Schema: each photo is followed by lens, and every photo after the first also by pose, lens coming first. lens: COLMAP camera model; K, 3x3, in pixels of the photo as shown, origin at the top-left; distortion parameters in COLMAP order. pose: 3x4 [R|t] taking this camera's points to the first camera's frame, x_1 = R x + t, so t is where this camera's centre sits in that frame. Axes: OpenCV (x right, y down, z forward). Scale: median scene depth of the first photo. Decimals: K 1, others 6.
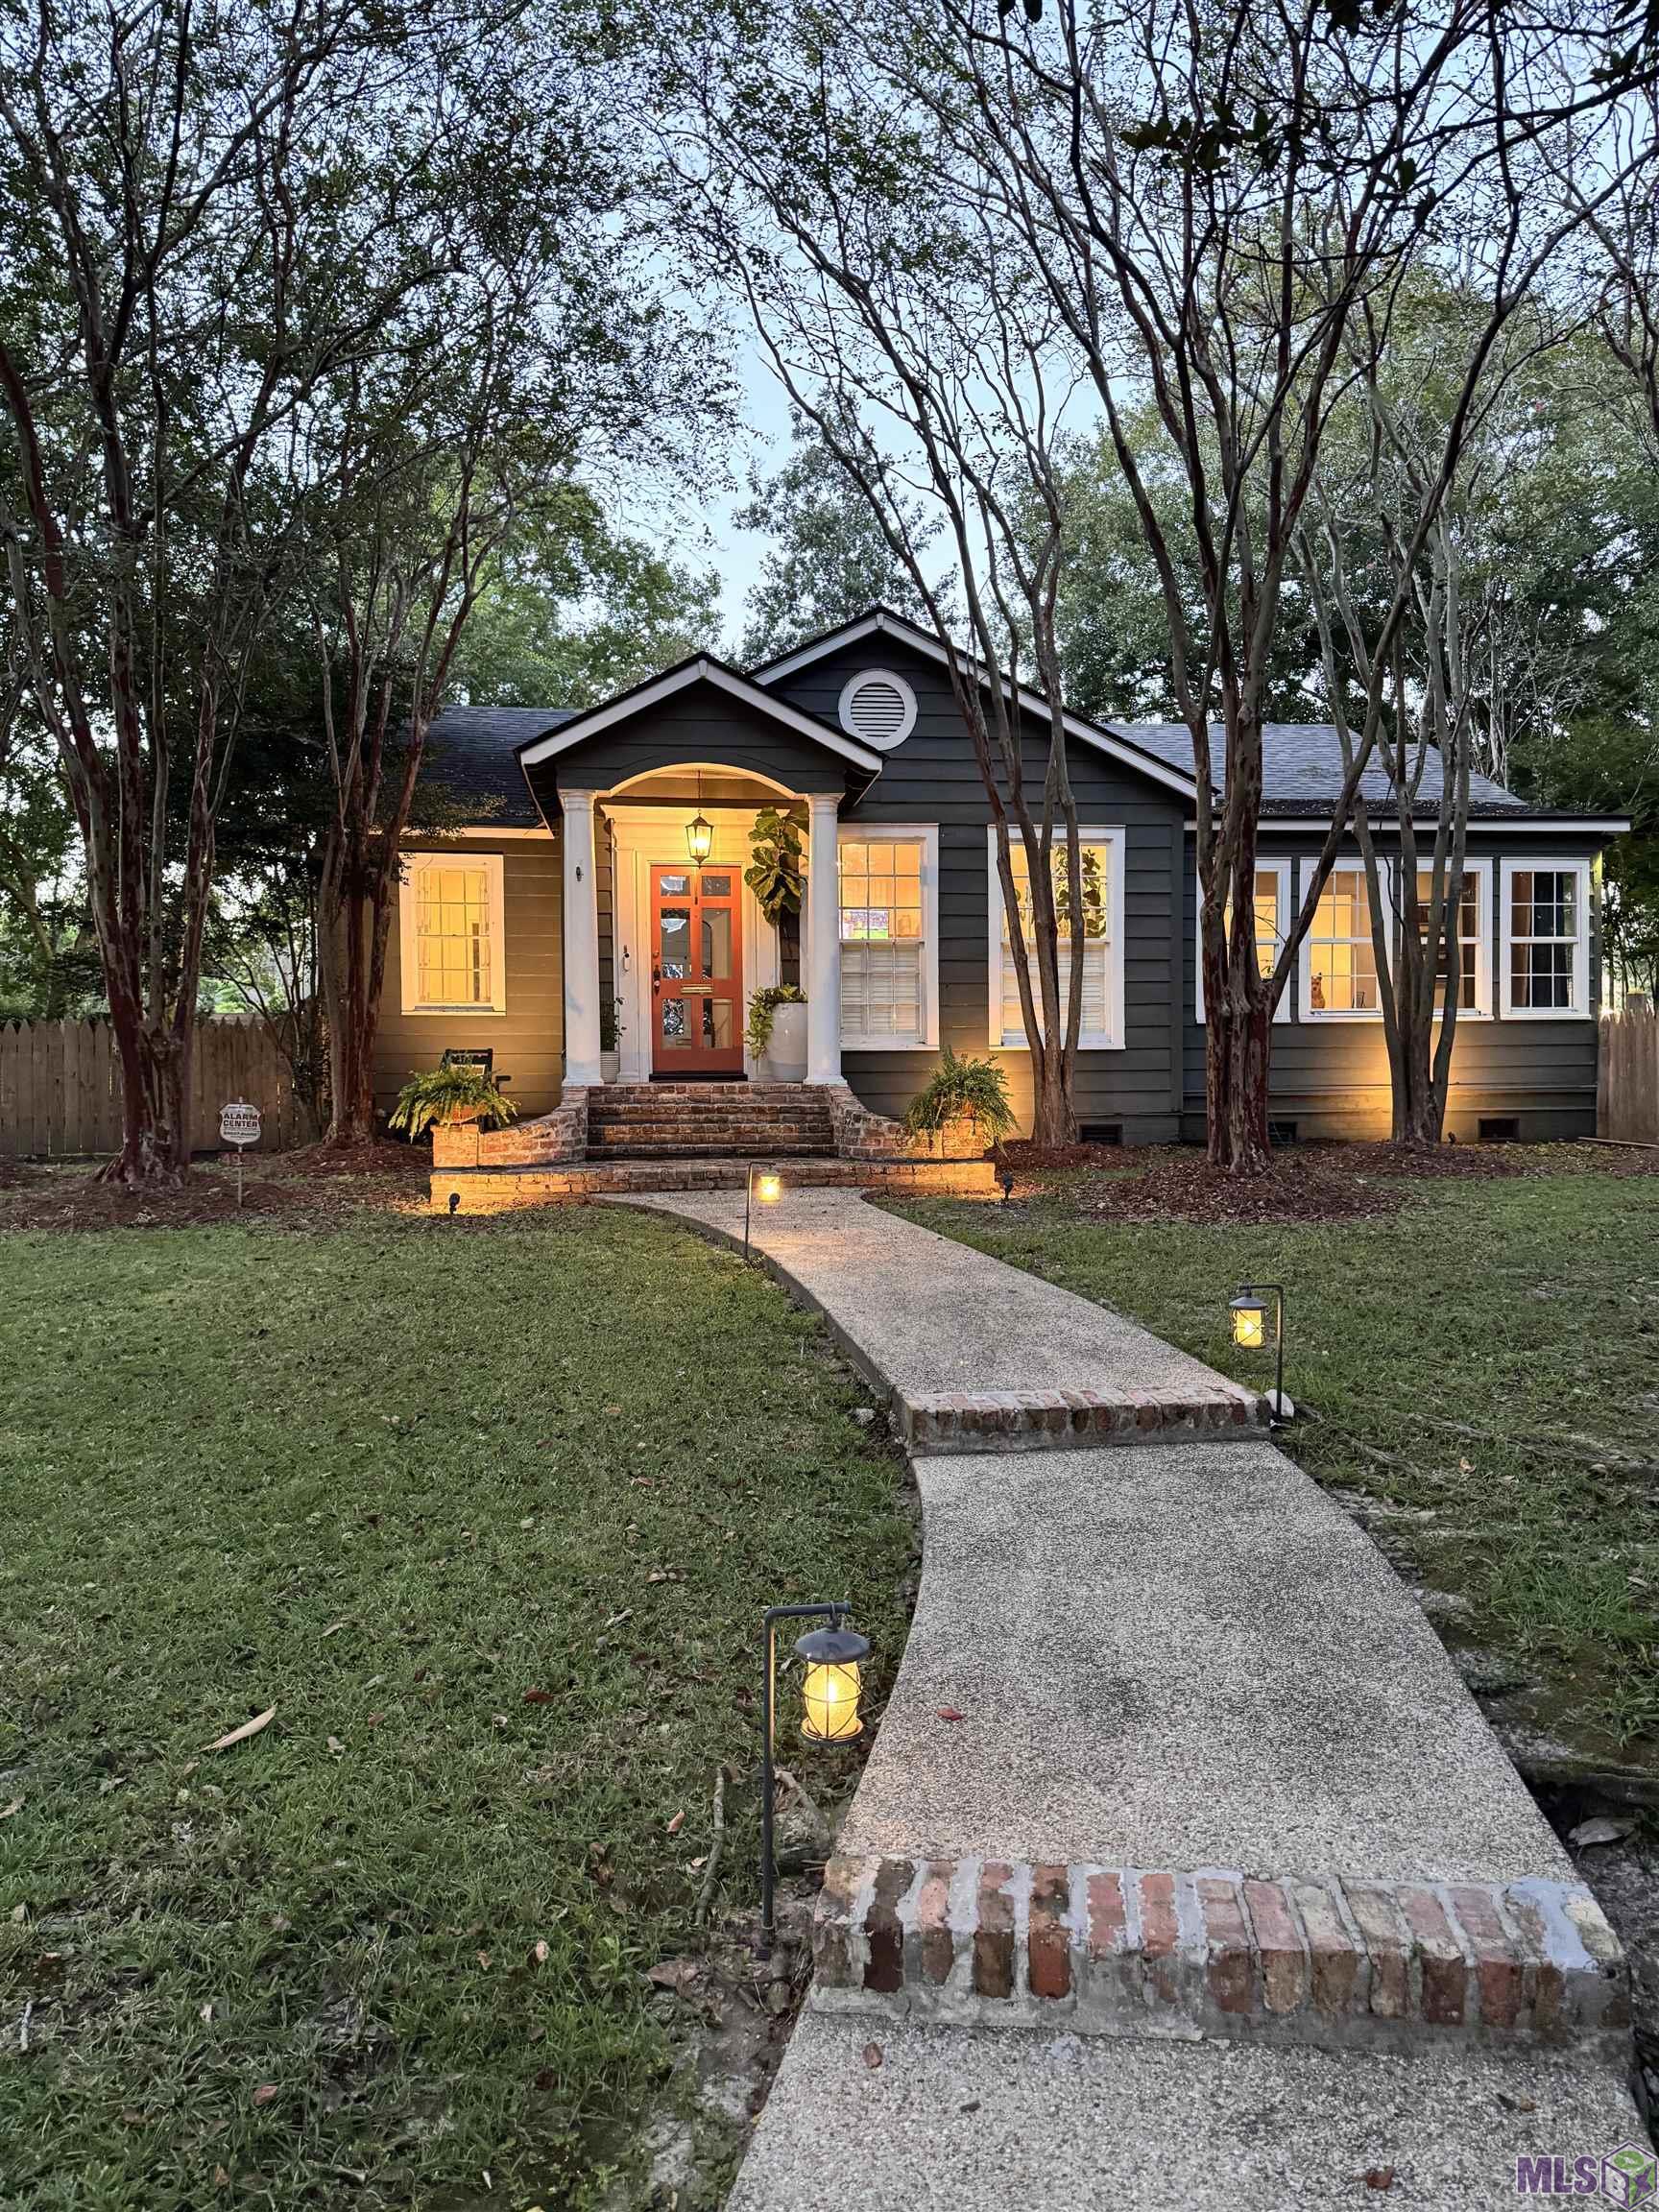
lens RADIAL K [[1573.1, 0, 819.0], [0, 1573.1, 1129.3], [0, 0, 1]] dist [0.091704, -0.085479]
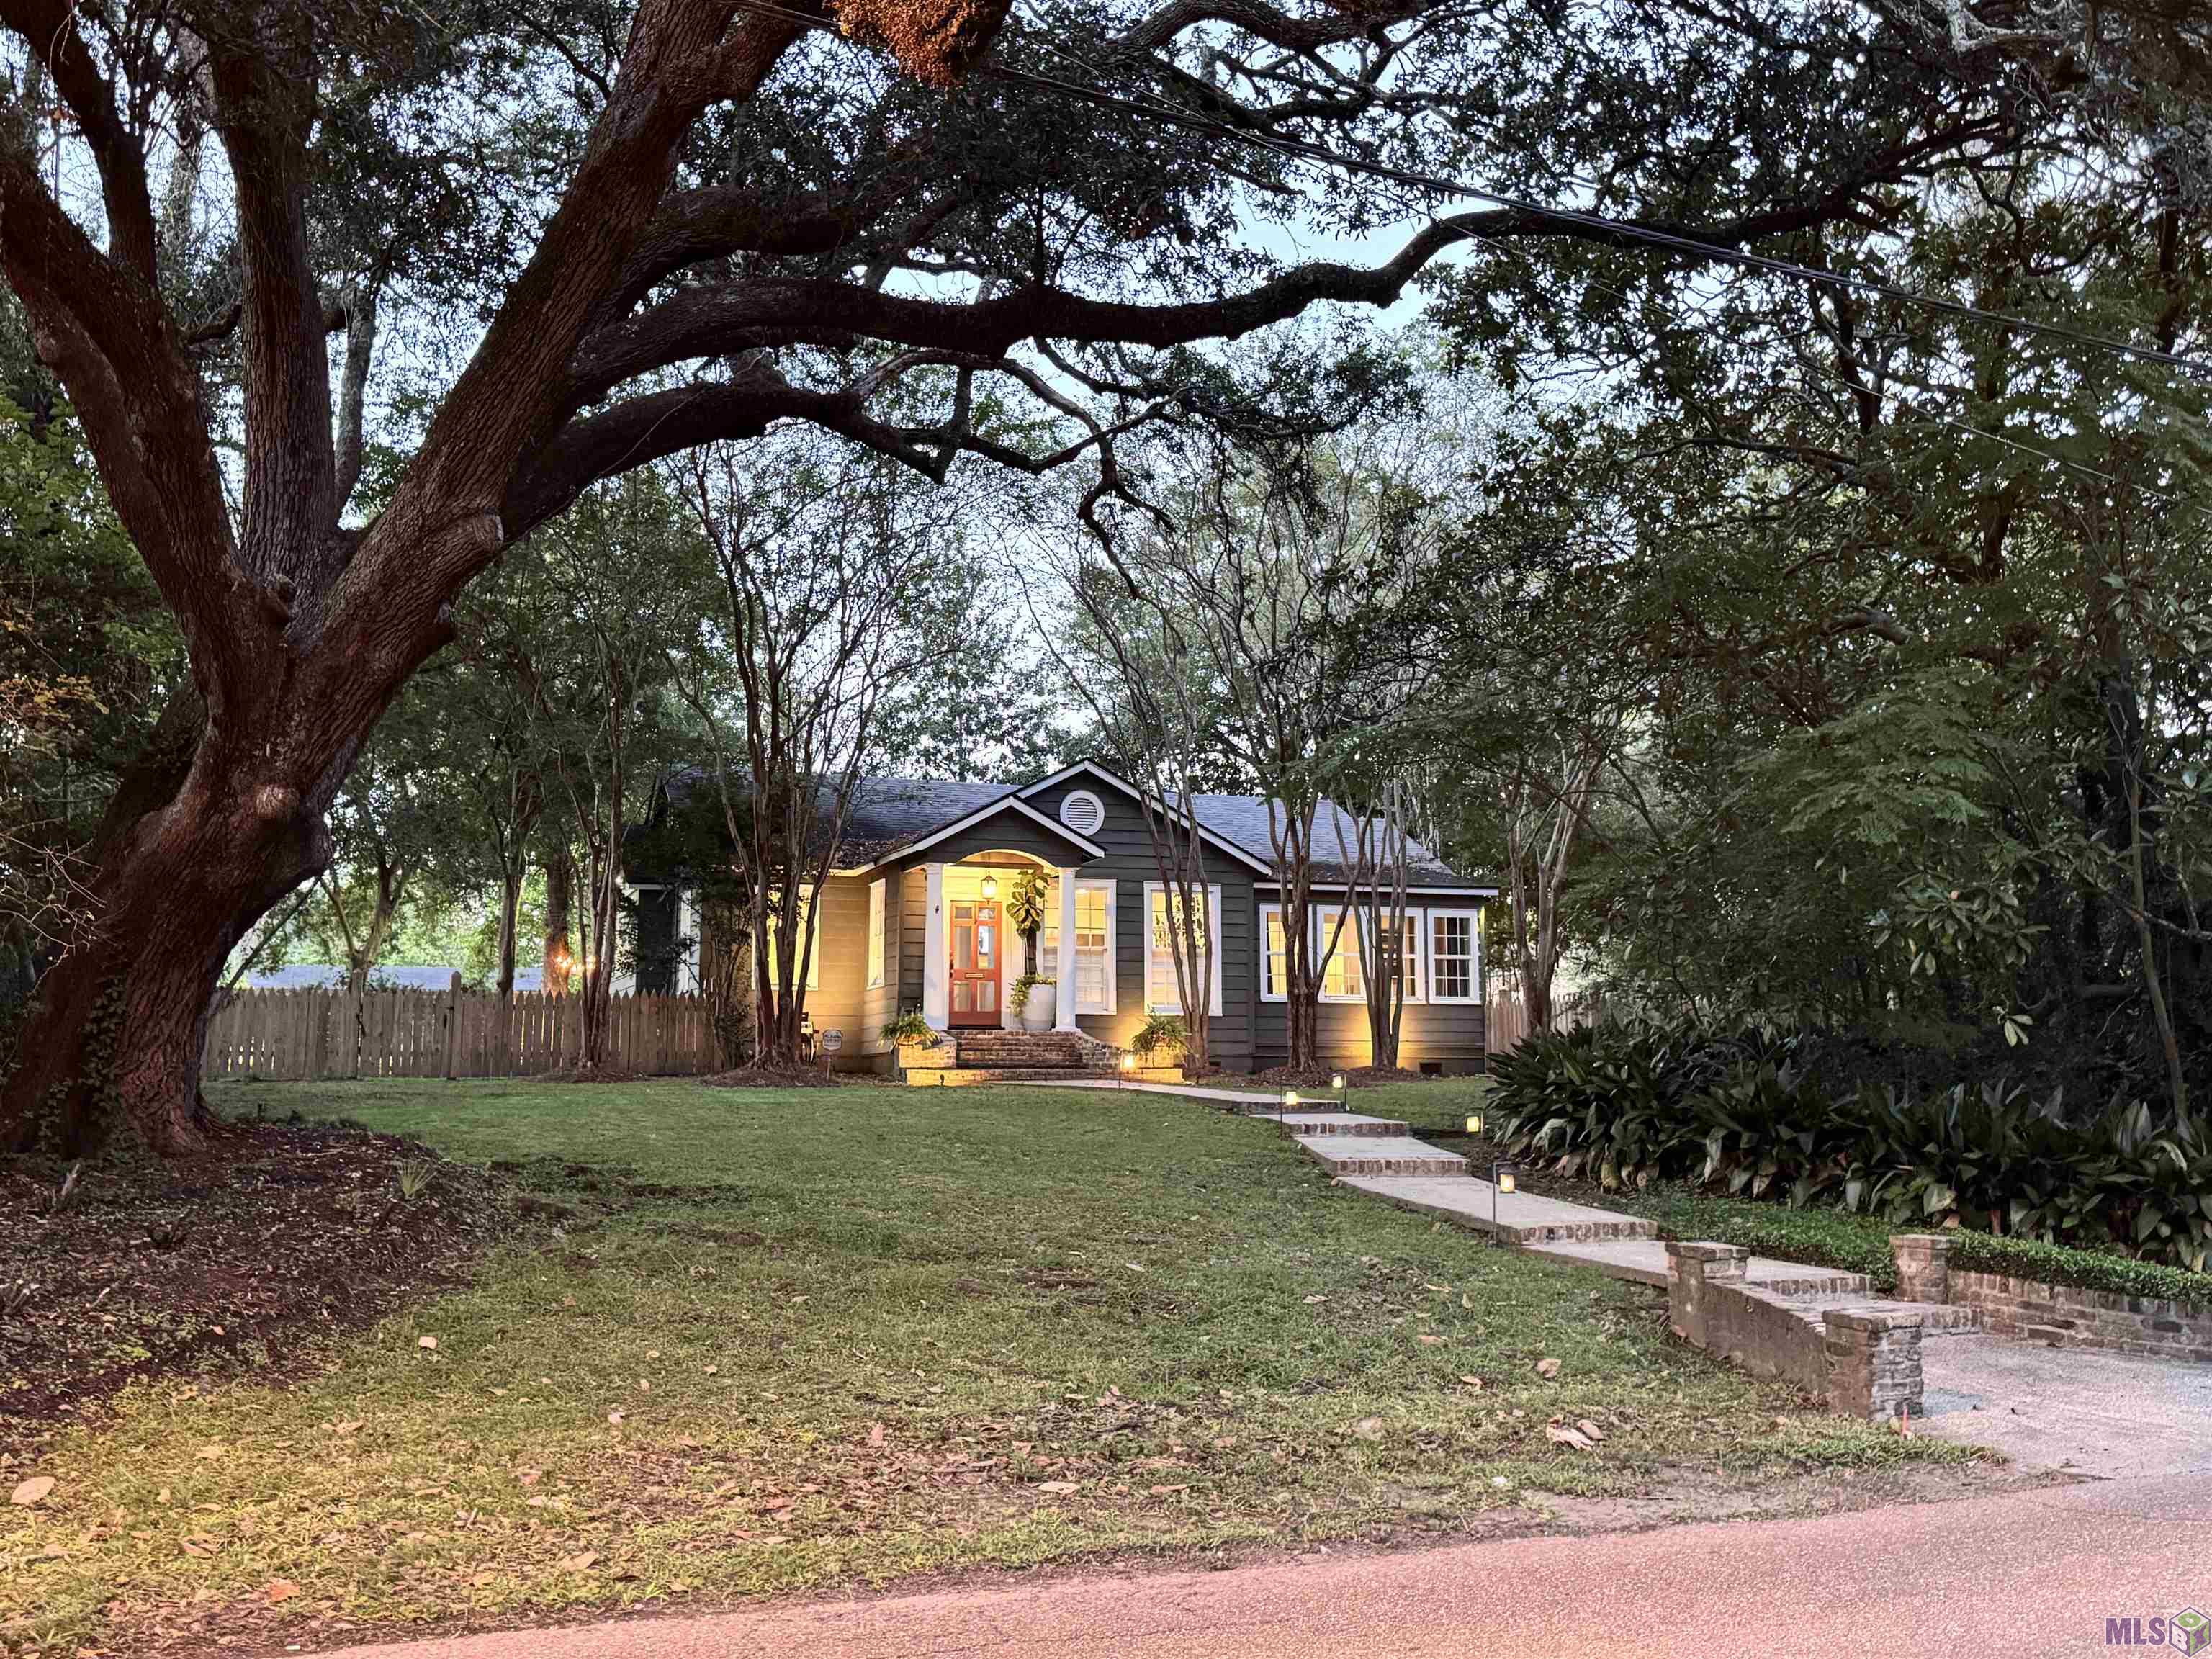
lens RADIAL K [[2047.4, 0, 1115.3], [0, 2047.4, 832.2], [0, 0, 1]] dist [0.014589, 0.000000]
pose [[0.974431, 0.036411, 0.221719, -0.422309], [-0.001653, 0.987918, -0.154971, 0.097399], [-0.224683, 0.150642, 0.962717, -1.140271]]
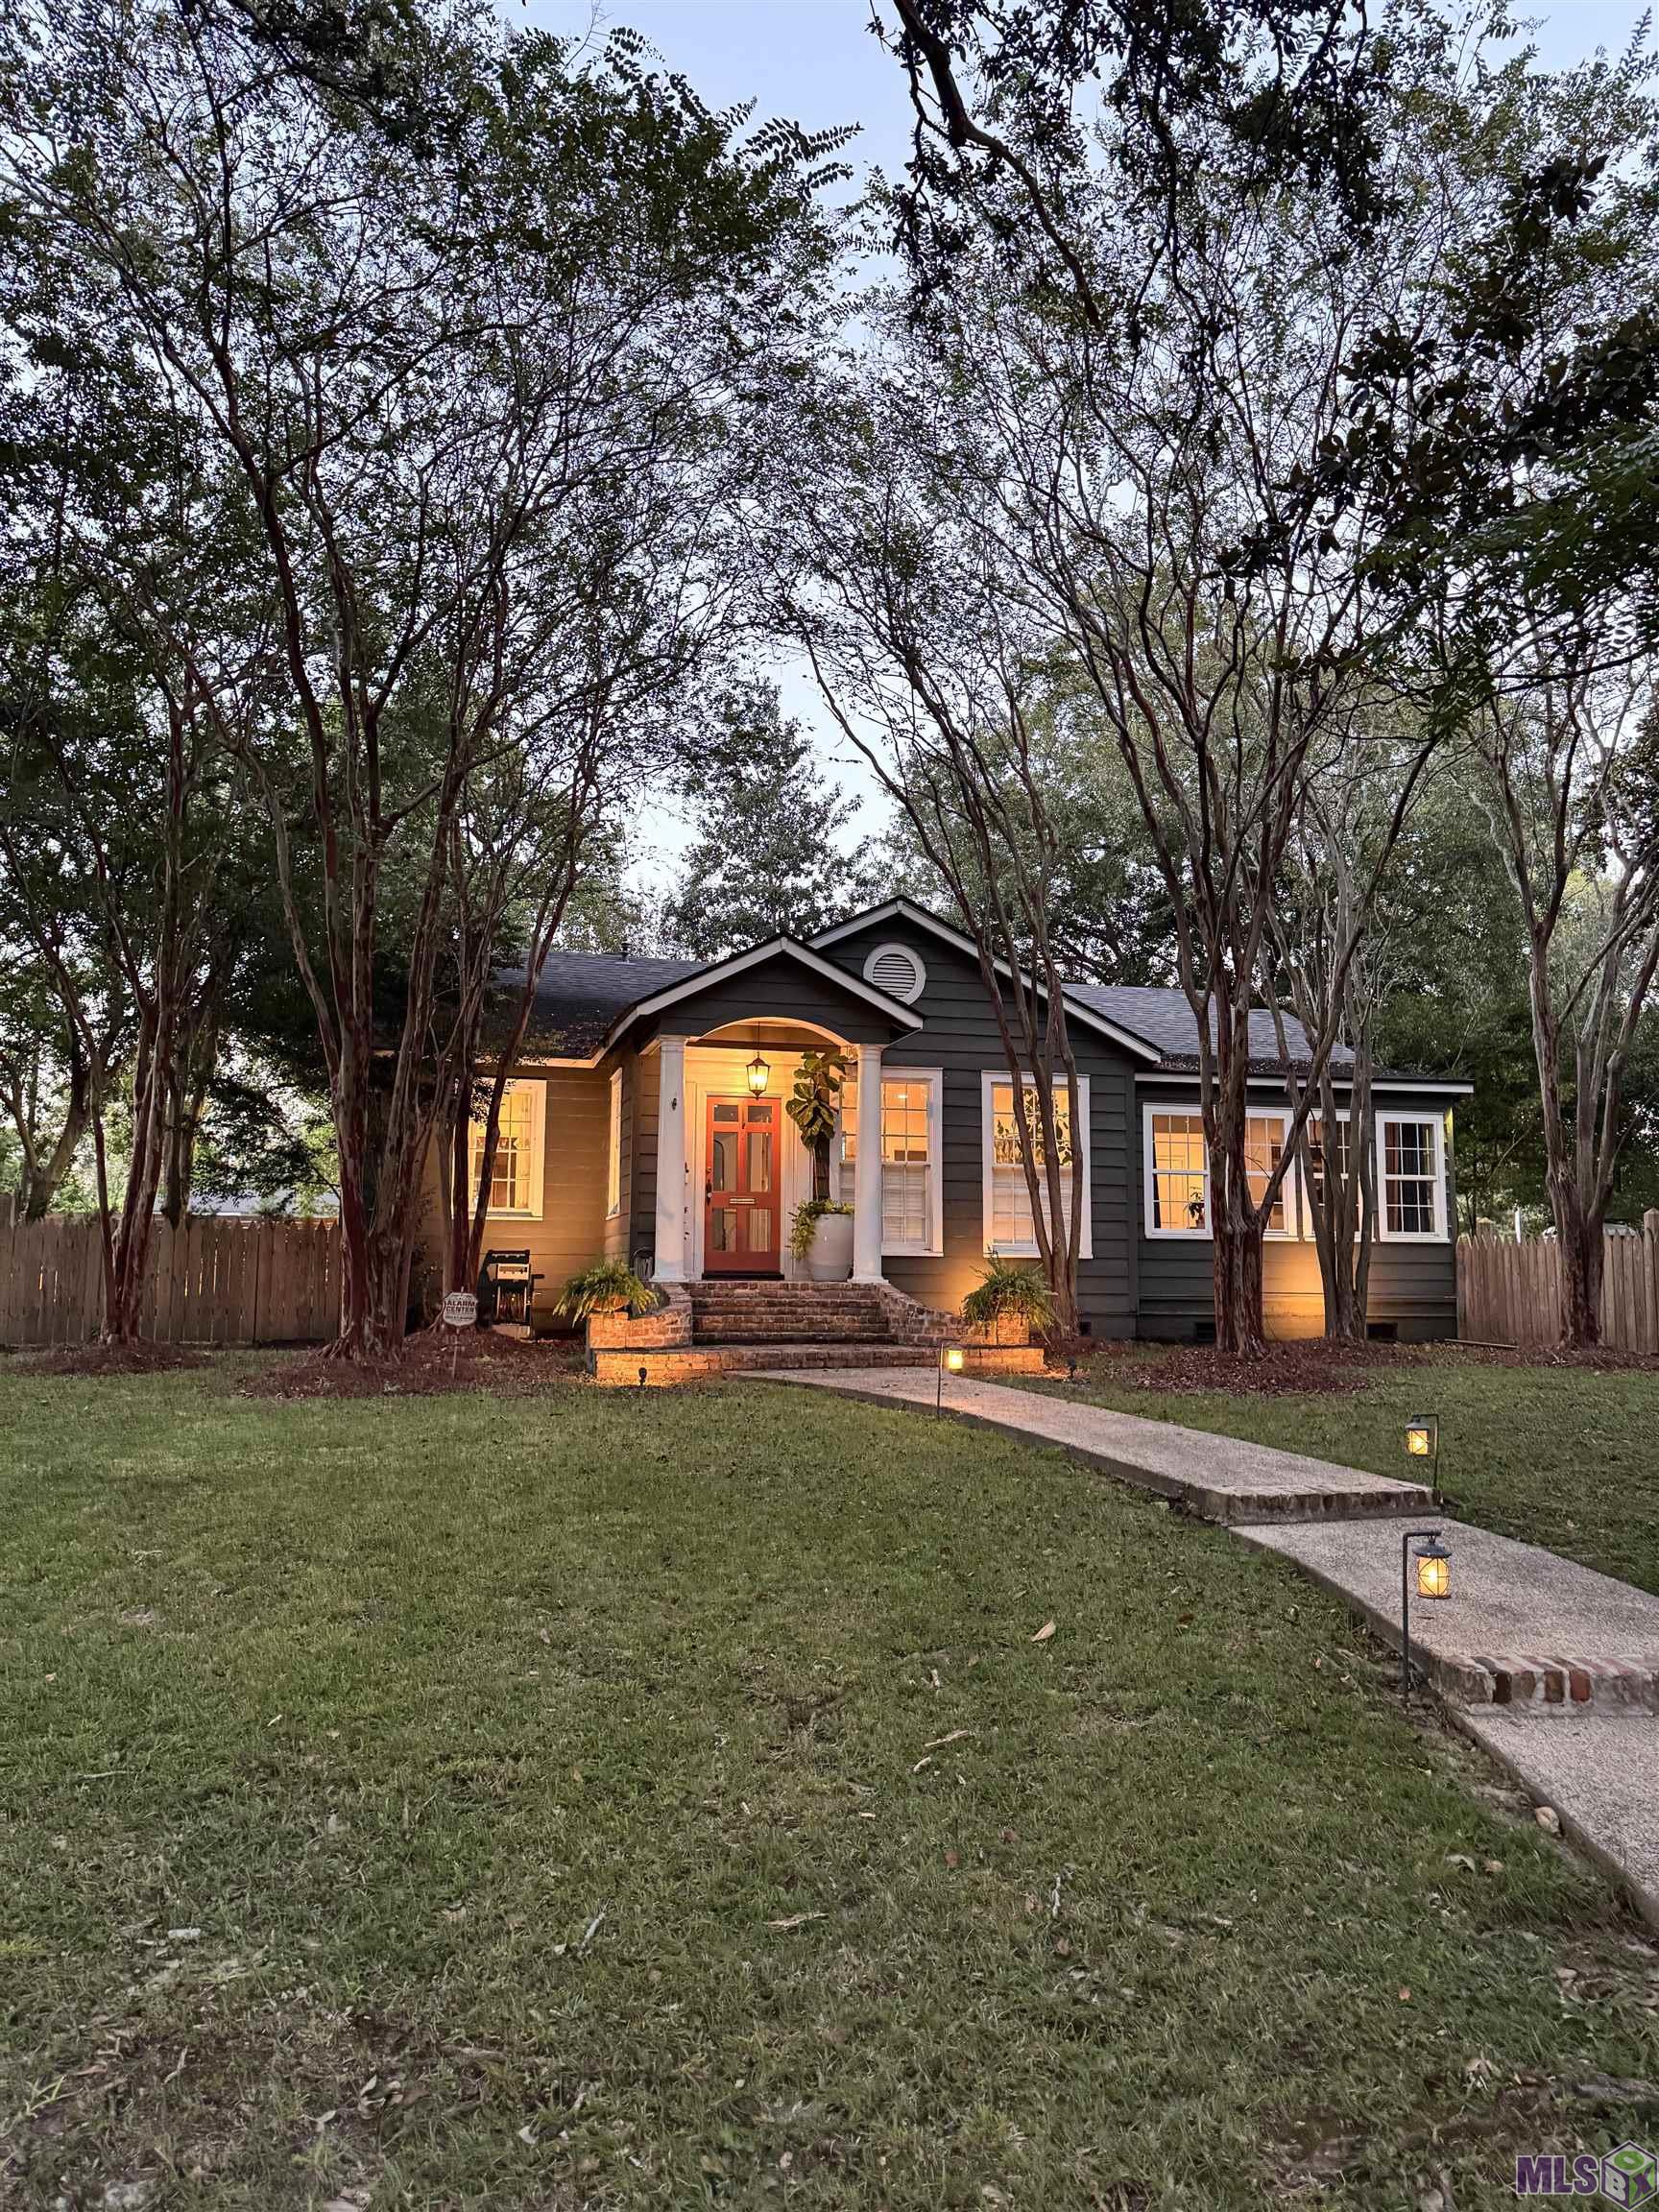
lens RADIAL K [[1573.1, 0, 821.0], [0, 1573.1, 1109.6], [0, 0, 1]] dist [0.091704, -0.085479]
pose [[0.990720, 0.028549, 0.132888, -0.179463], [-0.009081, 0.989411, -0.144860, 0.012847], [-0.135616, 0.142308, 0.980488, -0.164497]]
